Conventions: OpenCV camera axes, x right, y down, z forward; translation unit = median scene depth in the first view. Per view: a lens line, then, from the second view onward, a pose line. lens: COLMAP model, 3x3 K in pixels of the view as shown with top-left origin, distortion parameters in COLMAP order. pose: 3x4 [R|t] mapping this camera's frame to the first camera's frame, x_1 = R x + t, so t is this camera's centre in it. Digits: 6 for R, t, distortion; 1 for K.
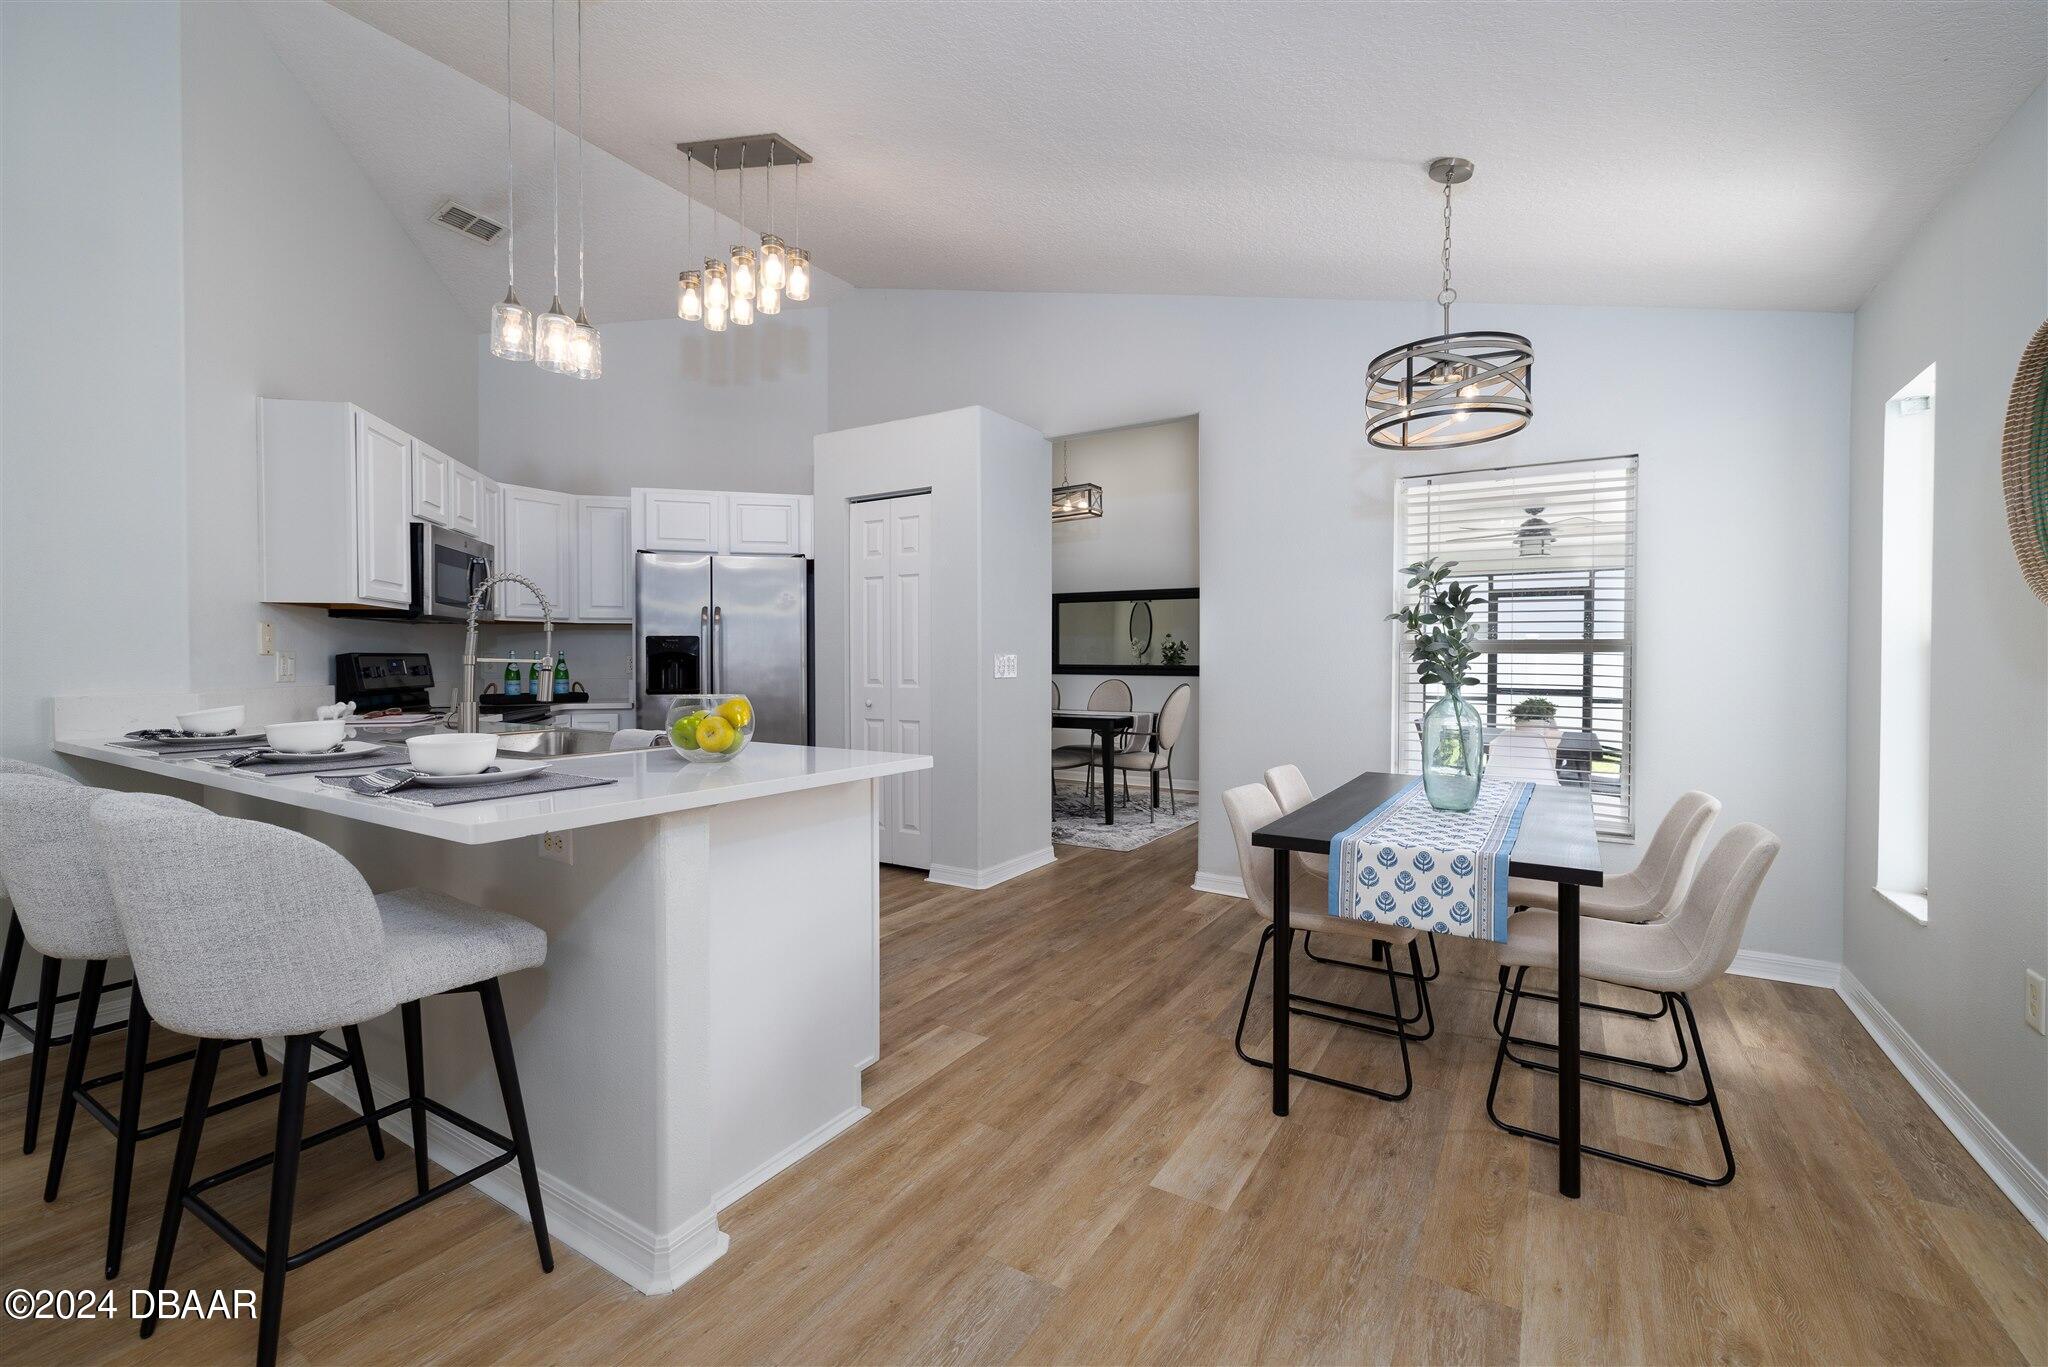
lens RADIAL K [[858.6, 0, 1025.1], [0, 858.6, 676.4], [0, 0, 1]] dist [-0.001516, -0.000136]
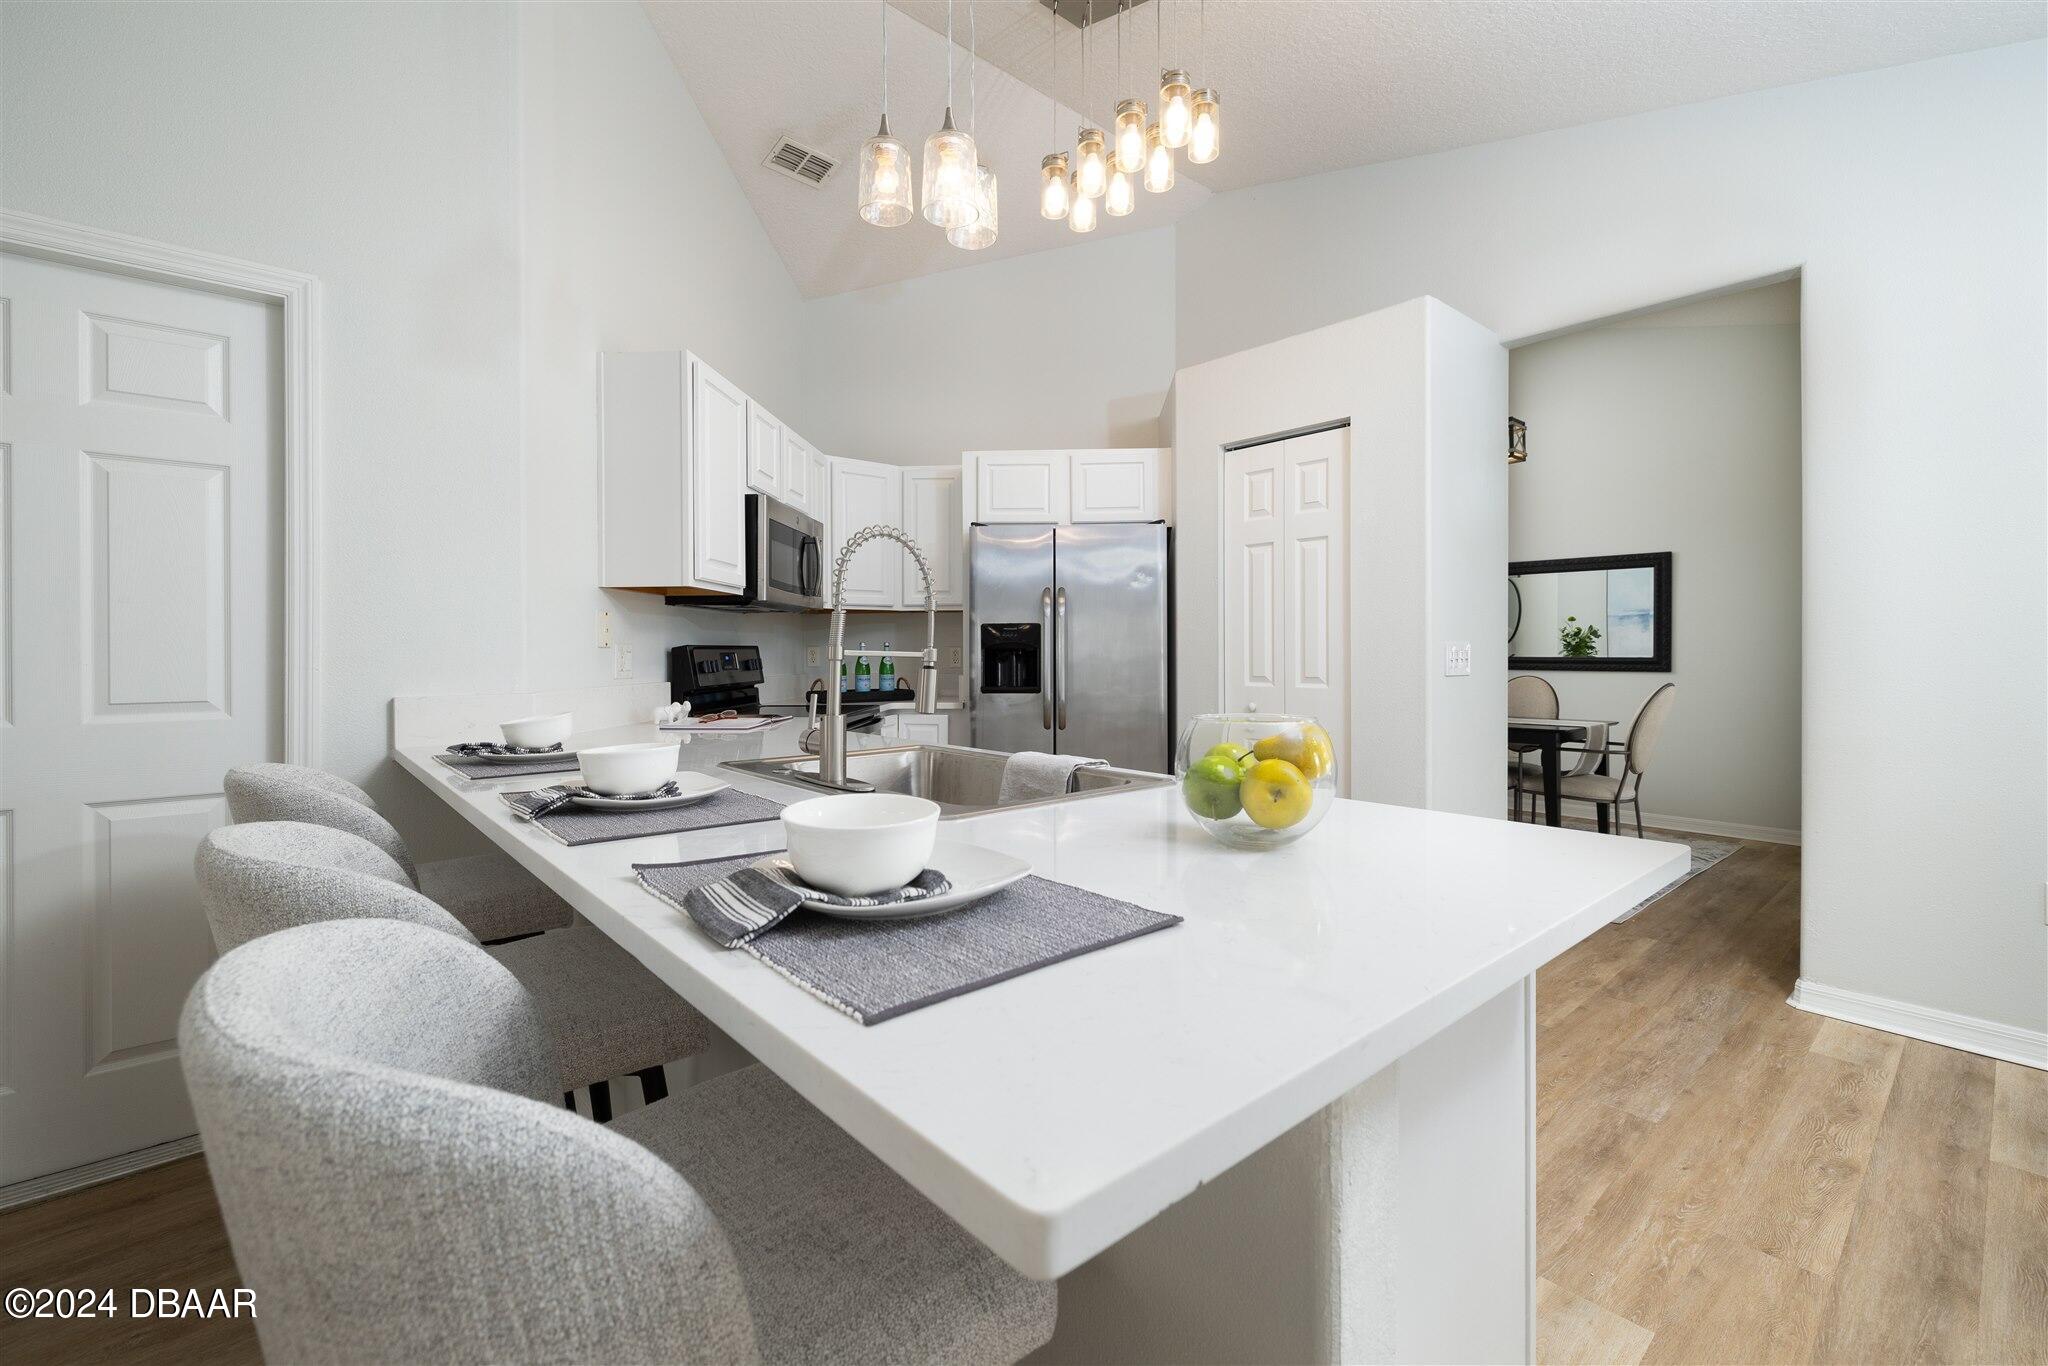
lens RADIAL K [[873.0, 0, 1023.1], [0, 873.0, 656.7], [0, 0, 1]] dist [0.002170, 0.000421]
pose [[0.956239, -0.001916, -0.292581, -0.181545], [-0.001918, 0.999916, -0.012817, -0.004681], [0.292581, 0.012818, 0.956155, 0.229414]]
